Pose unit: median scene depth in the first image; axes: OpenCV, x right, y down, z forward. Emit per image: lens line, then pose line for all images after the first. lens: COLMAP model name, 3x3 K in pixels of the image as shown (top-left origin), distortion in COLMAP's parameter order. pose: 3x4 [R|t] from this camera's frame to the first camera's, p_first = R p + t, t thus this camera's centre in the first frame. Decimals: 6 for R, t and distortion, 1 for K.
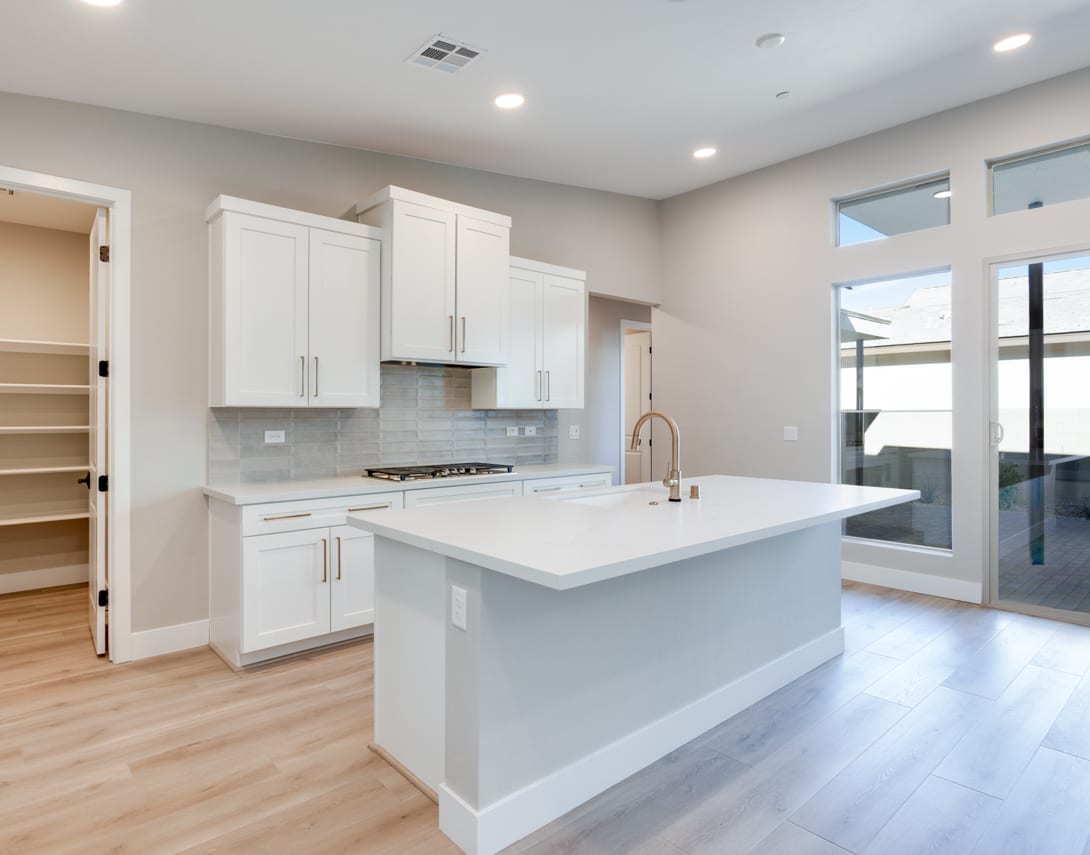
lens RADIAL K [[632.5, 0, 547.0], [0, 632.5, 401.0], [0, 0, 1]] dist [-0.003831, -0.000439]
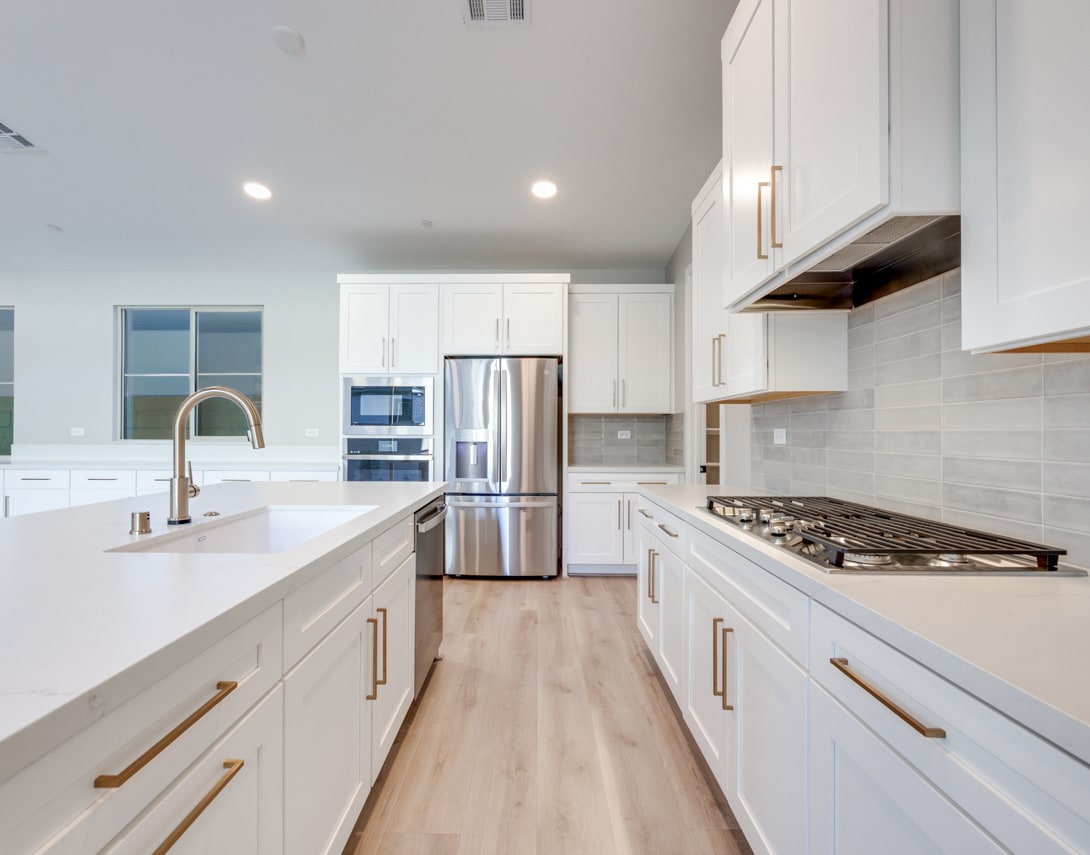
lens RADIAL K [[517.1, 0, 528.4], [0, 517.1, 424.4], [0, 0, 1]] dist [0.048528, -0.000018]
pose [[-0.679575, -0.008429, -0.733557, 0.258554], [0.019917, 0.999353, -0.029934, 0.052421], [0.733336, -0.034953, -0.678968, 1.168429]]
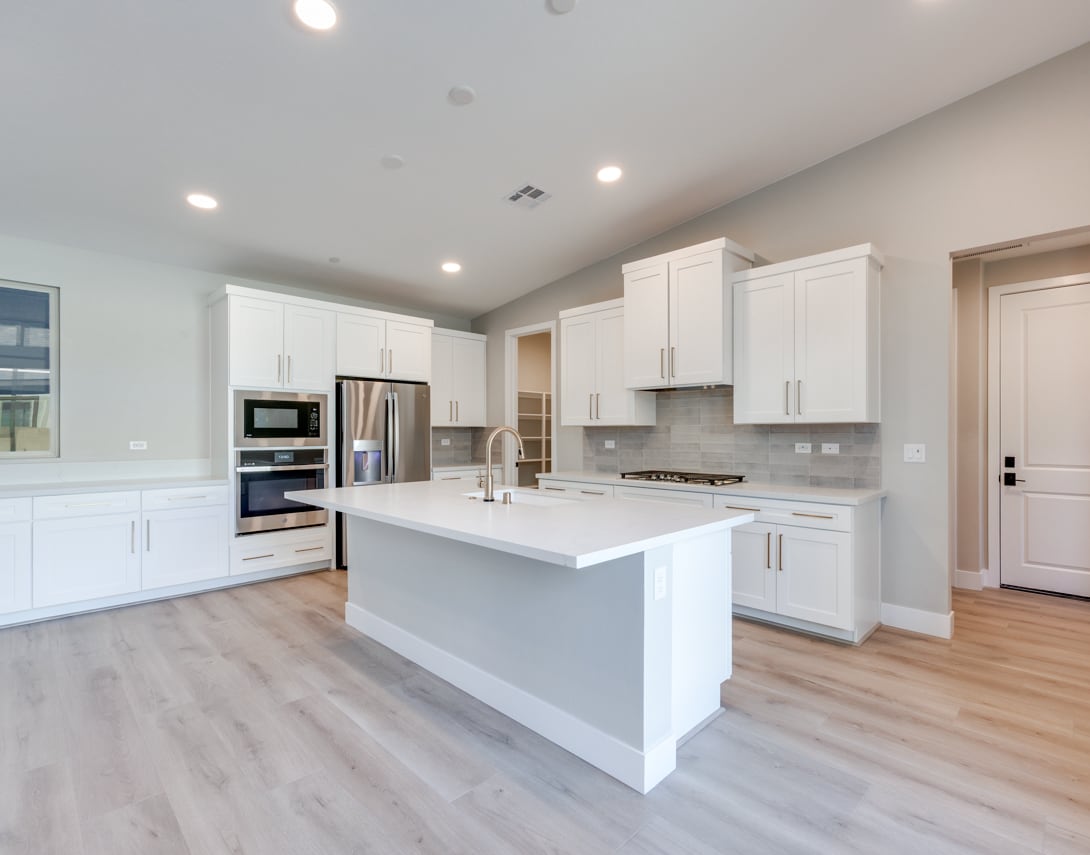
lens RADIAL K [[522.2, 0, 570.5], [0, 522.2, 431.2], [0, 0, 1]] dist [-0.002642, 0.000142]
pose [[0.086006, 0.002181, -0.996292, 0.852133], [0.025423, 0.999667, 0.004383, 0.014027], [0.995970, -0.025706, 0.085922, 0.755899]]
